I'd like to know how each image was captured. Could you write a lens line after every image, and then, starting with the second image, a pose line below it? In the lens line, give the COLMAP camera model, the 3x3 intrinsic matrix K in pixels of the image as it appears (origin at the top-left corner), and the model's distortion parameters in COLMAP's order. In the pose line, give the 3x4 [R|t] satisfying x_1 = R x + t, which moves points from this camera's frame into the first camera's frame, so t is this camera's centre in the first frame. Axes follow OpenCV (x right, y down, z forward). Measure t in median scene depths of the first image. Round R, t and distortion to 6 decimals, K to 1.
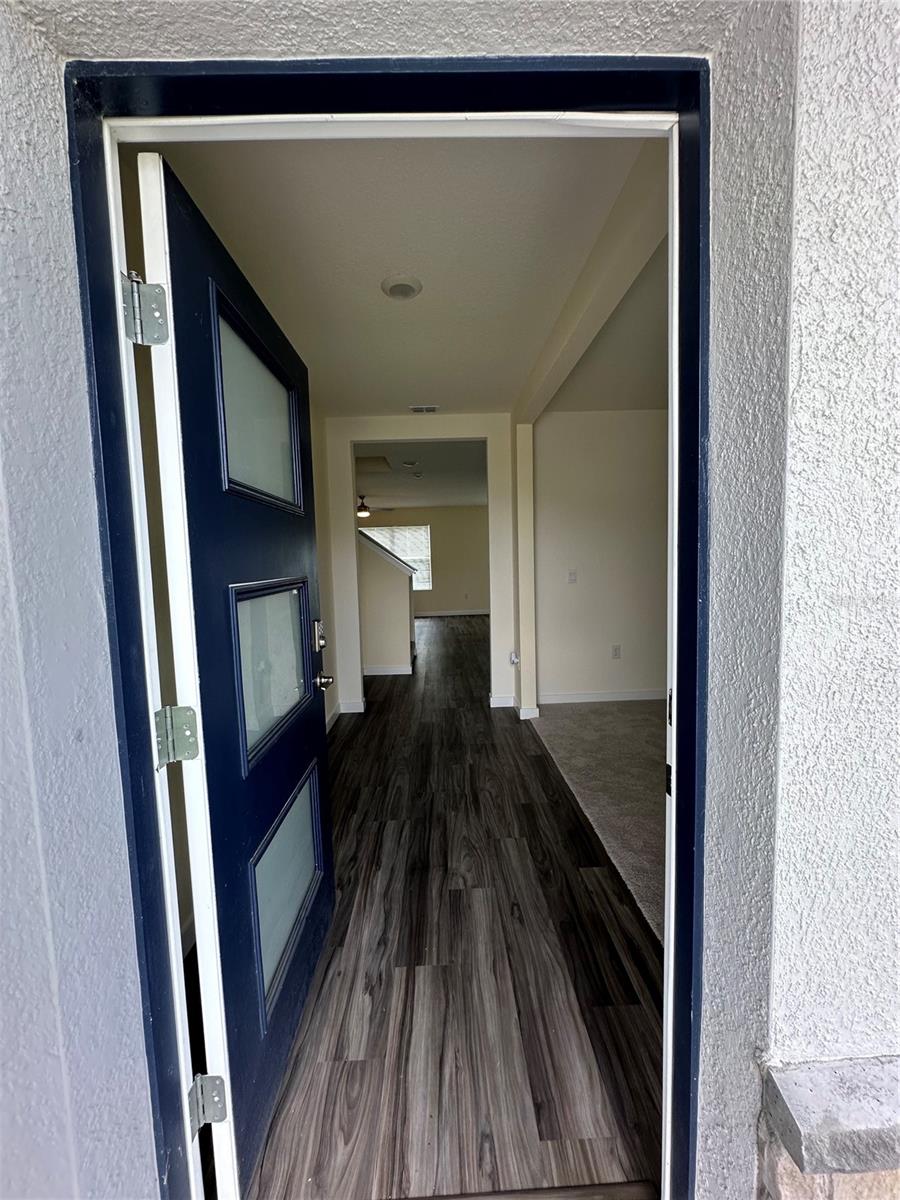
lens RADIAL K [[481.0, 0, 450.0], [0, 481.0, 600.0], [0, 0, 1]] dist [-0.001826, -0.000023]
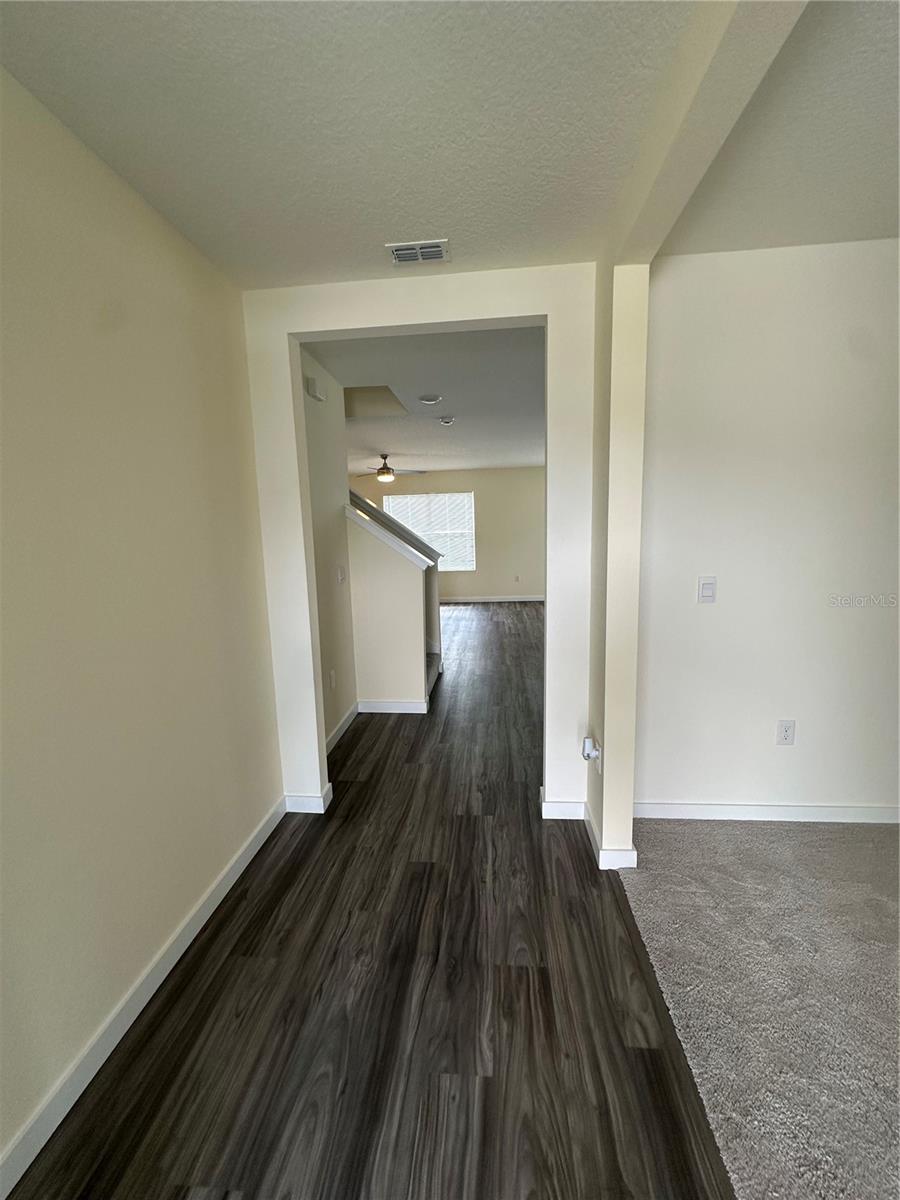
lens RADIAL K [[481.0, 0, 450.0], [0, 481.0, 600.0], [0, 0, 1]] dist [-0.001826, -0.000023]
pose [[0.993332, 0.017887, -0.113894, 0.036793], [-0.010195, 0.997649, 0.067762, -0.069107], [0.114838, -0.066149, 0.991179, 0.443833]]
